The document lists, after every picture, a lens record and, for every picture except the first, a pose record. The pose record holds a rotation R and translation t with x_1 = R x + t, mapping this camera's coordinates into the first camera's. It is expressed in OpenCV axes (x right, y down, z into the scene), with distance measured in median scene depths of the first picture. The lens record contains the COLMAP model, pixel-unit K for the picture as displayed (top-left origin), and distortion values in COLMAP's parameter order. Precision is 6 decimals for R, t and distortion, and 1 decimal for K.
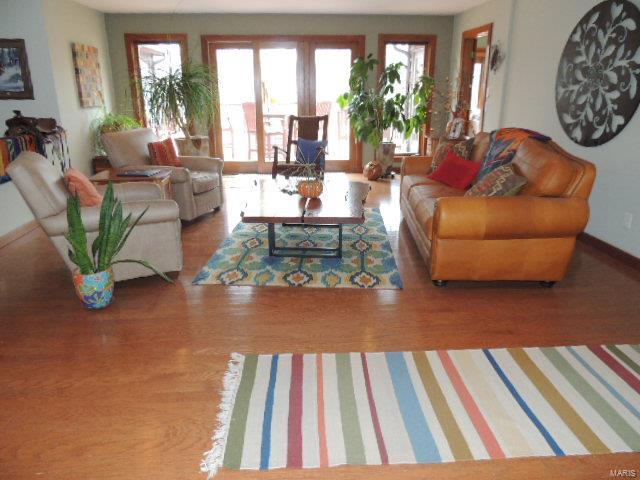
lens RADIAL K [[457.5, 0, 320.0], [0, 457.5, 240.0], [0, 0, 1]] dist [-0.025487, 0.001777]
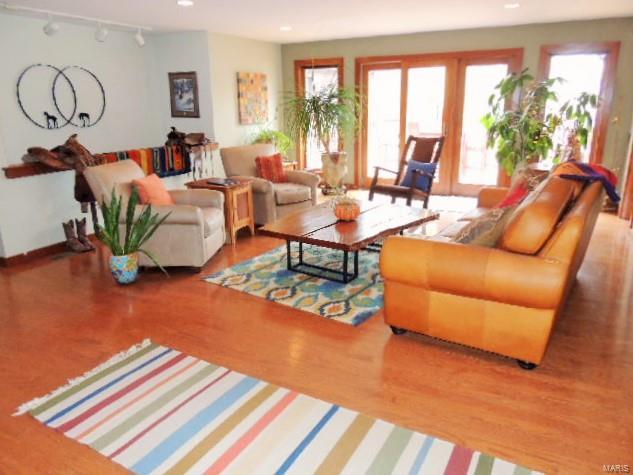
lens RADIAL K [[457.0, 0, 316.5], [0, 457.0, 237.5], [0, 0, 1]] dist [-0.015531, 0.004374]
pose [[0.850369, 0.138871, -0.507530, 0.454231], [-0.155221, 0.987827, 0.010216, -0.056603], [0.502771, 0.070092, 0.861573, 0.109400]]
